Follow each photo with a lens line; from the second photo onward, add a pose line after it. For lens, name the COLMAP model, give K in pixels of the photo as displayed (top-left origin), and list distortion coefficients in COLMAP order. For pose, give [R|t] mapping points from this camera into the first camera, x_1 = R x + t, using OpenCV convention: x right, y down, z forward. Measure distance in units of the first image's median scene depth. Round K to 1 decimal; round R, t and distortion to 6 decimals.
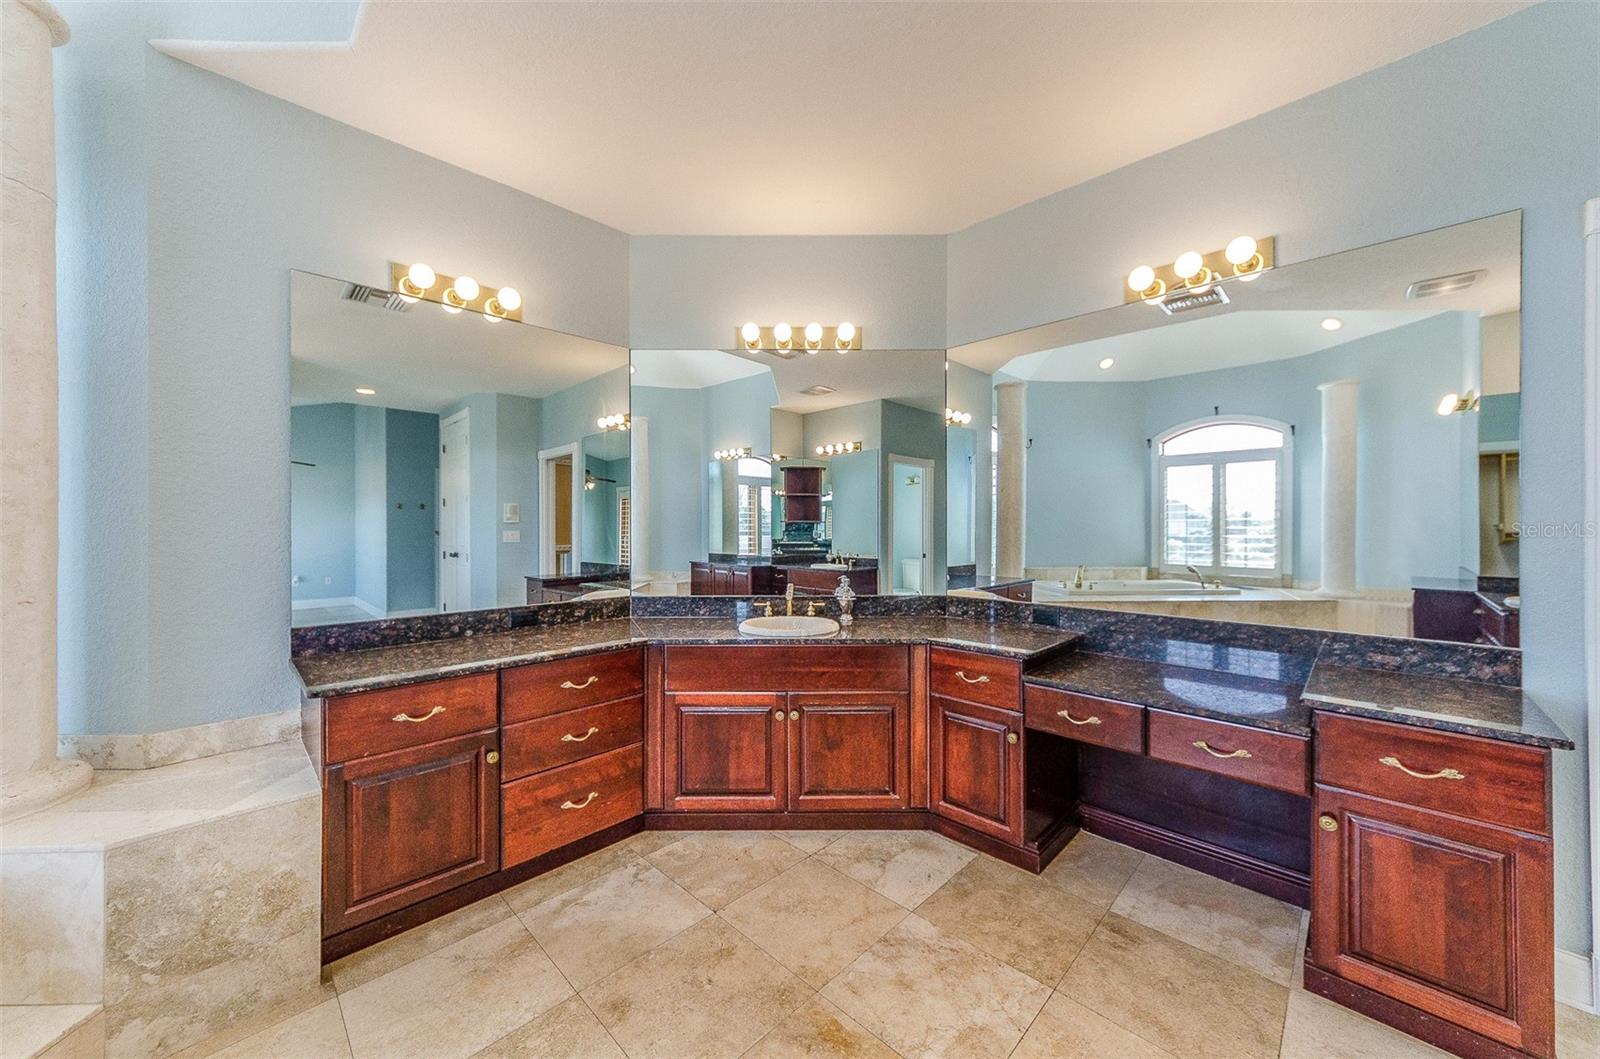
lens RADIAL K [[567.5, 0, 800.0], [0, 567.5, 529.5], [0, 0, 1]] dist [0.001177, 0.000328]
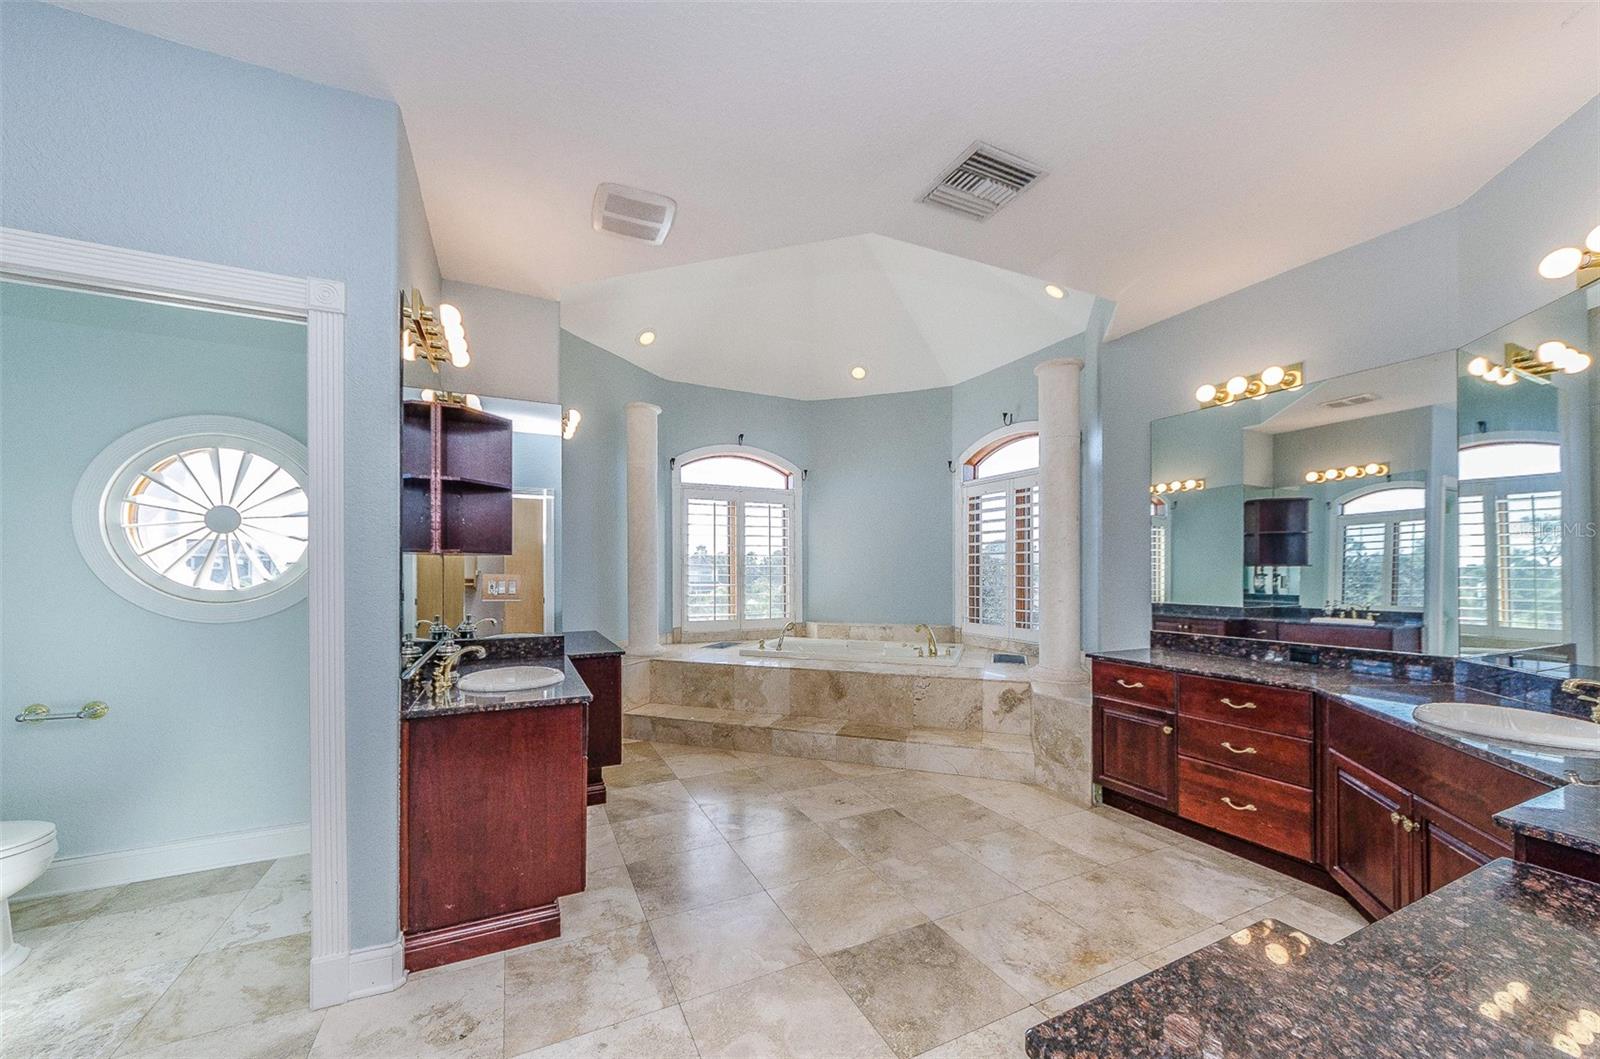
lens RADIAL K [[581.6, 0, 806.9], [0, 581.6, 577.0], [0, 0, 1]] dist [-0.001525, -0.000111]
pose [[-0.348222, 0.002353, -0.937409, 1.129848], [-0.001858, 0.999993, 0.003200, 0.005676], [0.937410, 0.002856, -0.348215, 0.624725]]
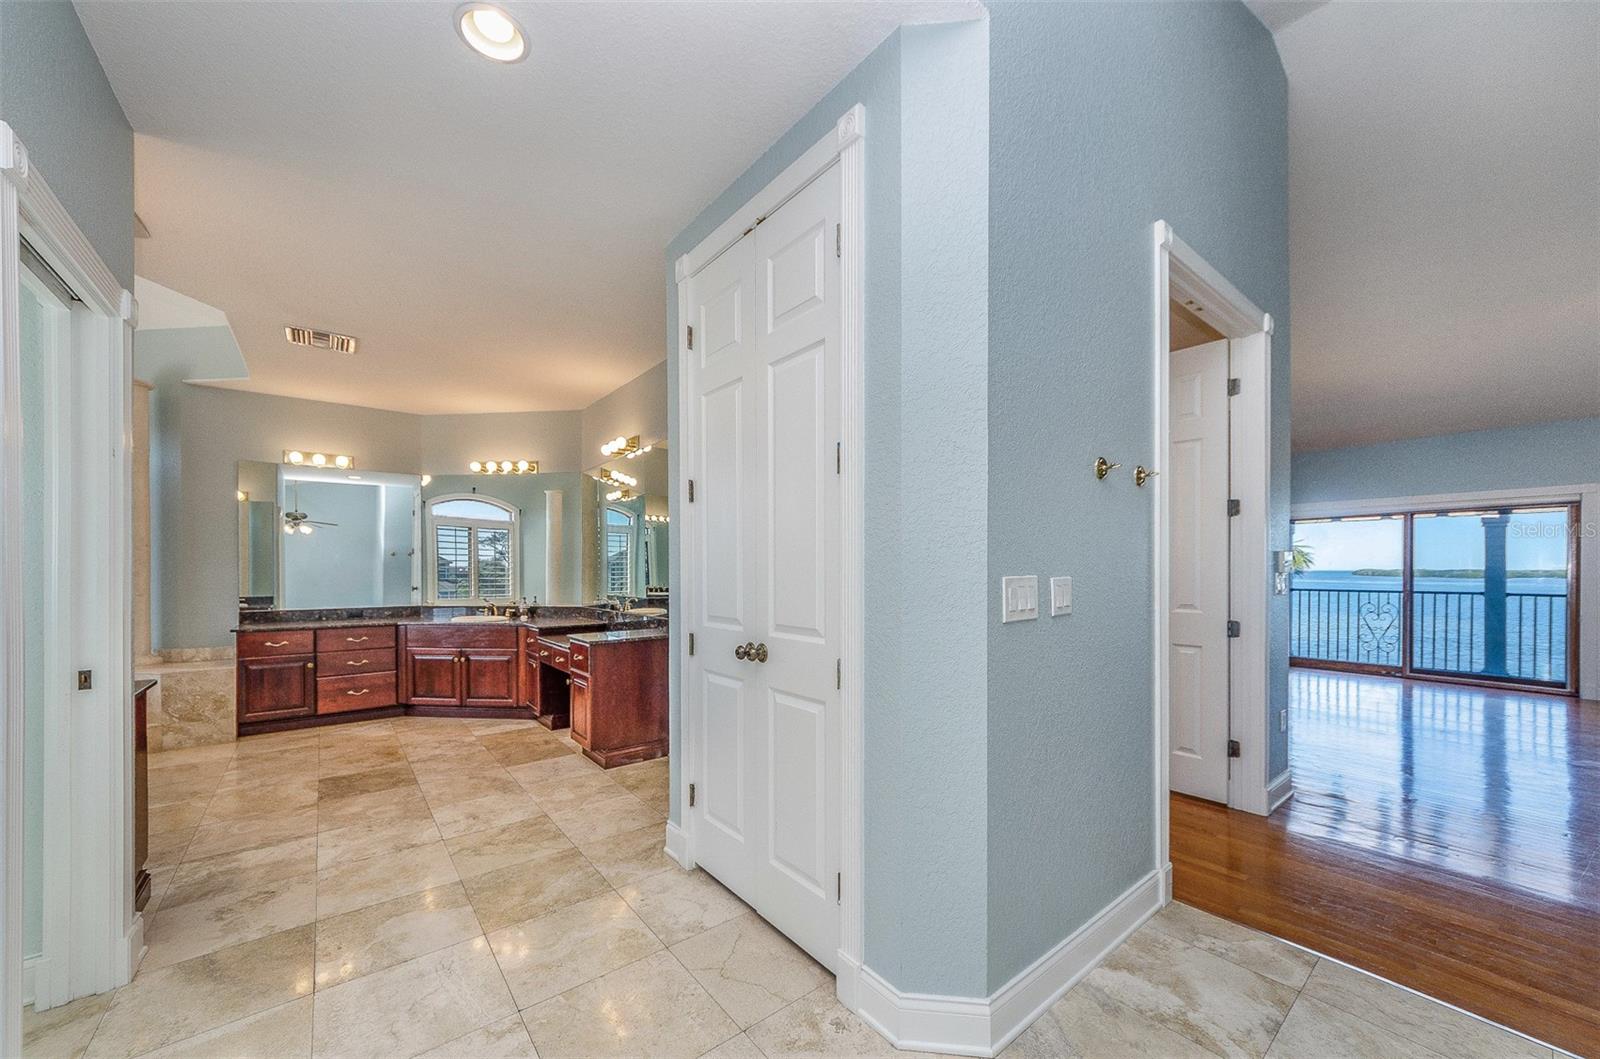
lens RADIAL K [[592.9, 0, 793.8], [0, 592.9, 573.1], [0, 0, 1]] dist [0.009818, -0.000300]
pose [[0.991810, 0.000249, -0.127722, 1.738908], [0.000033, 0.999998, 0.002206, 0.005290], [0.127723, -0.002192, 0.991807, -1.194933]]
